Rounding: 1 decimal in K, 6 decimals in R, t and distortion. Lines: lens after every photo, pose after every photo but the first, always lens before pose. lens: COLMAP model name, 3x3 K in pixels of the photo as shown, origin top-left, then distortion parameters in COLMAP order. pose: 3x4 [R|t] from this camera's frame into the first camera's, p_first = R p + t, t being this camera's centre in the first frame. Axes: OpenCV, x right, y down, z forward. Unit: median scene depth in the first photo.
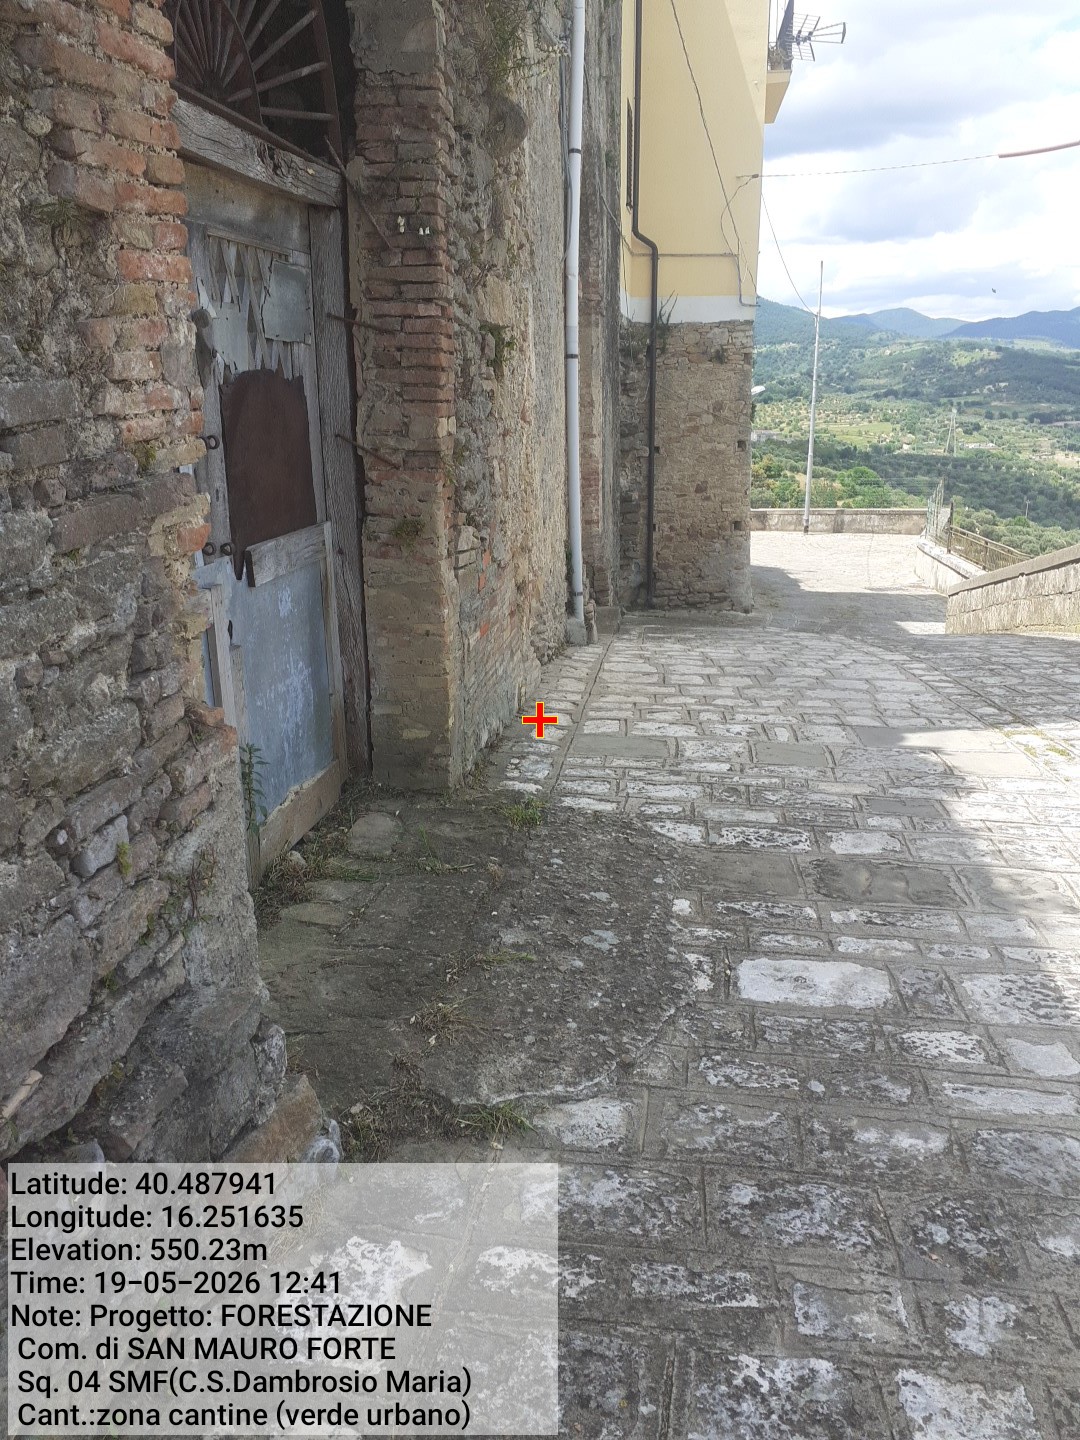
lens RADIAL K [[1208.0, 0, 533.9], [0, 1208.0, 767.1], [0, 0, 1]] dist [0.122089, -0.290800]
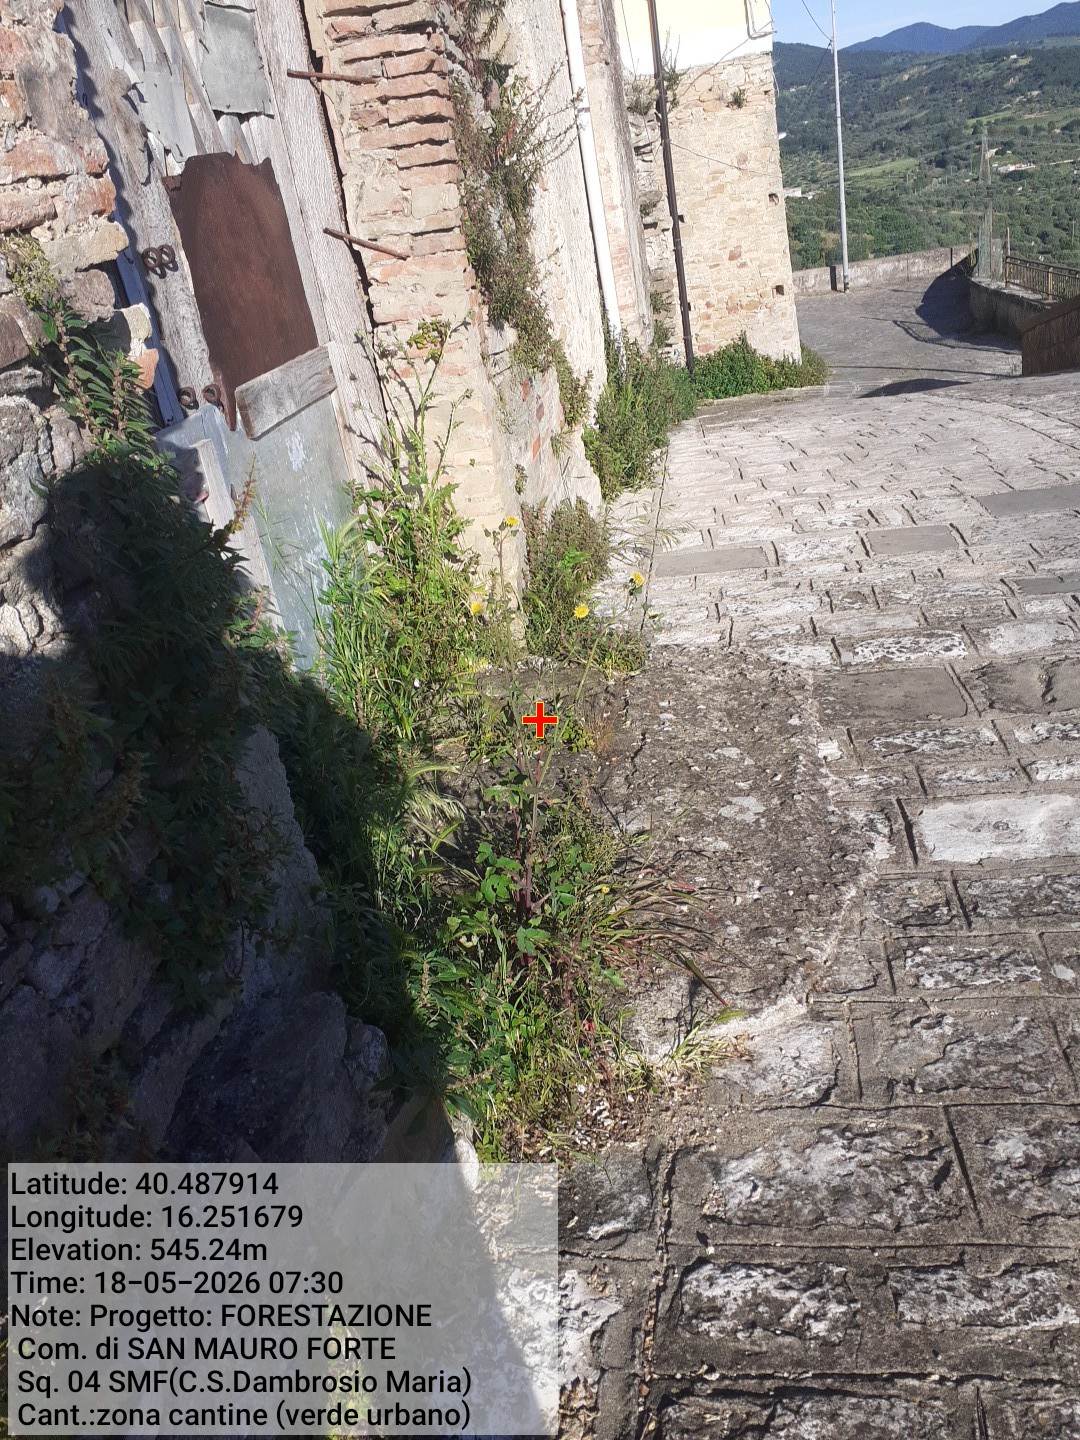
lens RADIAL K [[1208.0, 0, 533.9], [0, 1208.0, 767.1], [0, 0, 1]] dist [0.122089, -0.290800]
pose [[0.988020, -0.140138, -0.064640, -0.026052], [0.147989, 0.979135, 0.139262, -0.019770], [0.043775, -0.147159, 0.988144, 0.179426]]
